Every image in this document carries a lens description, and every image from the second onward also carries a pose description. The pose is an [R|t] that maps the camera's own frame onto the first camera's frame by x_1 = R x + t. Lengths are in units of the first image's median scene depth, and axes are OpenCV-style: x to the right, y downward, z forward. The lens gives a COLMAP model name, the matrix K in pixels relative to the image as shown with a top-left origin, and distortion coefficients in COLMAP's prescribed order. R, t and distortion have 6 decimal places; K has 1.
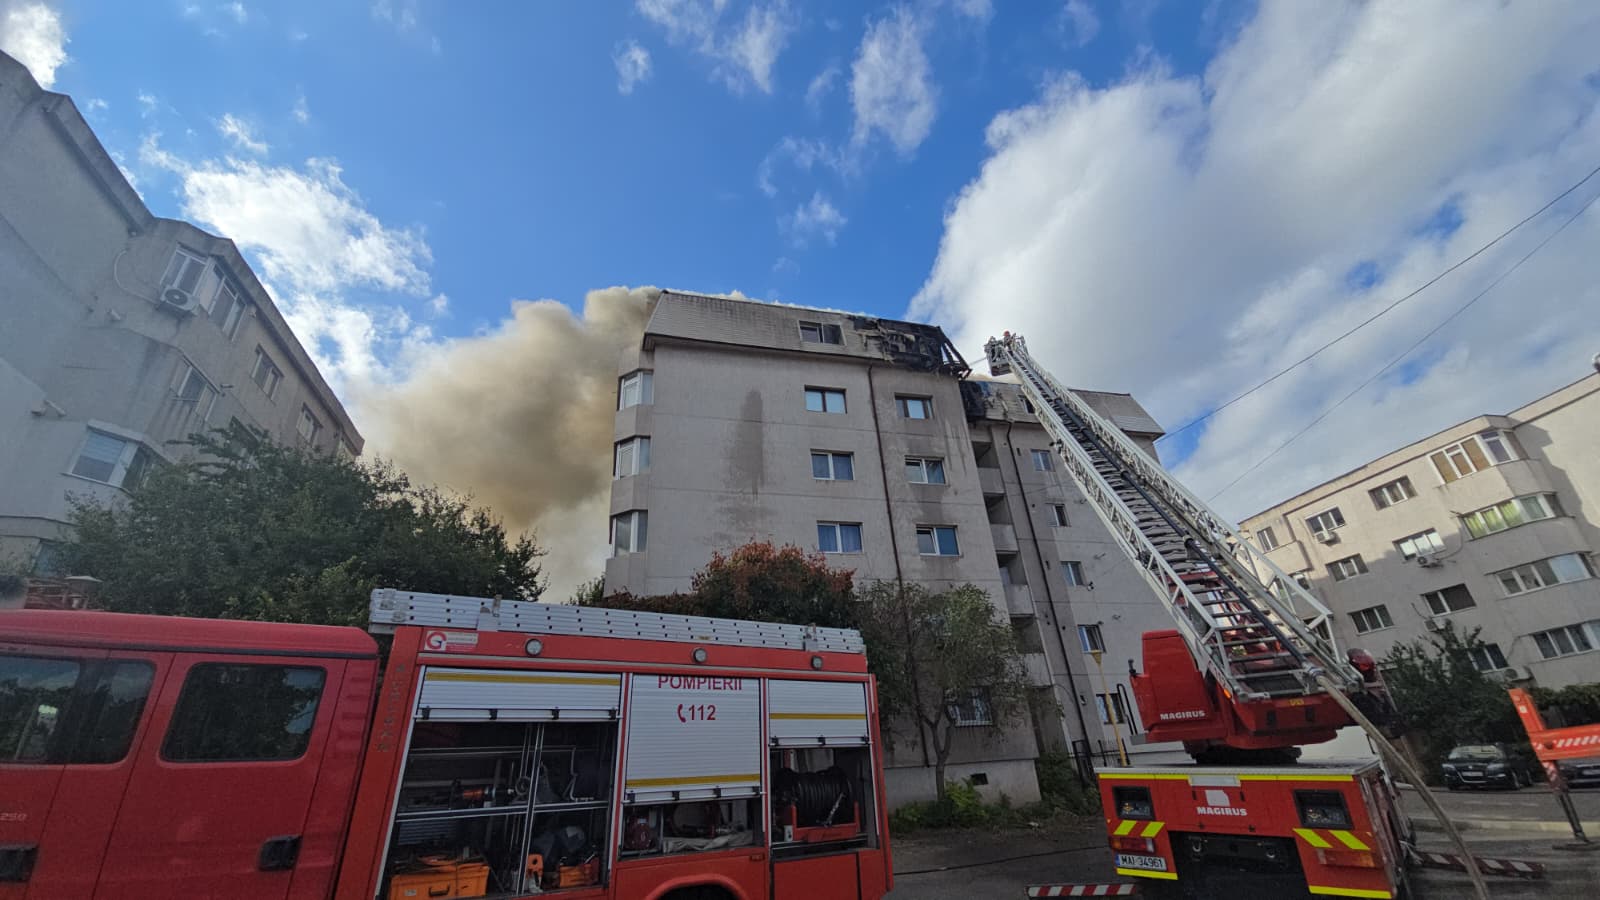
lens RADIAL K [[646.1, 0, 804.7], [0, 646.1, 449.8], [0, 0, 1]] dist [0.006443, -0.003404]
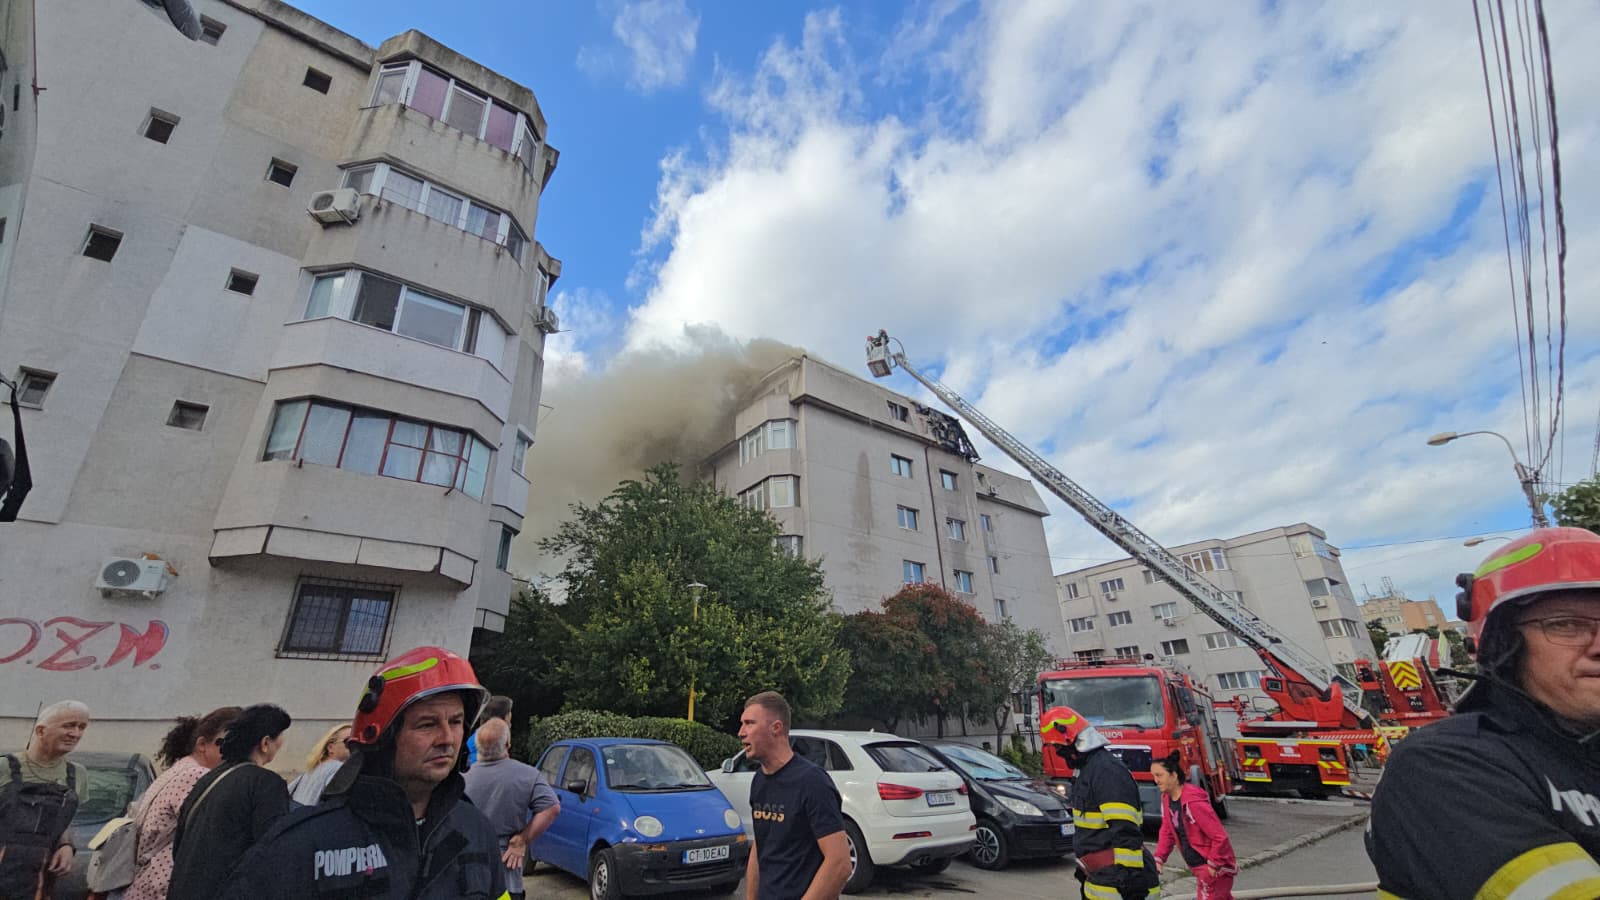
lens RADIAL K [[646.1, 0, 795.4], [0, 646.1, 448.4], [0, 0, 1]] dist [0.006443, -0.003404]
pose [[0.919323, 0.194636, 0.341997, -0.636740], [-0.205622, 0.978622, -0.004218, -0.061963], [-0.335507, -0.066444, 0.939691, -0.190477]]
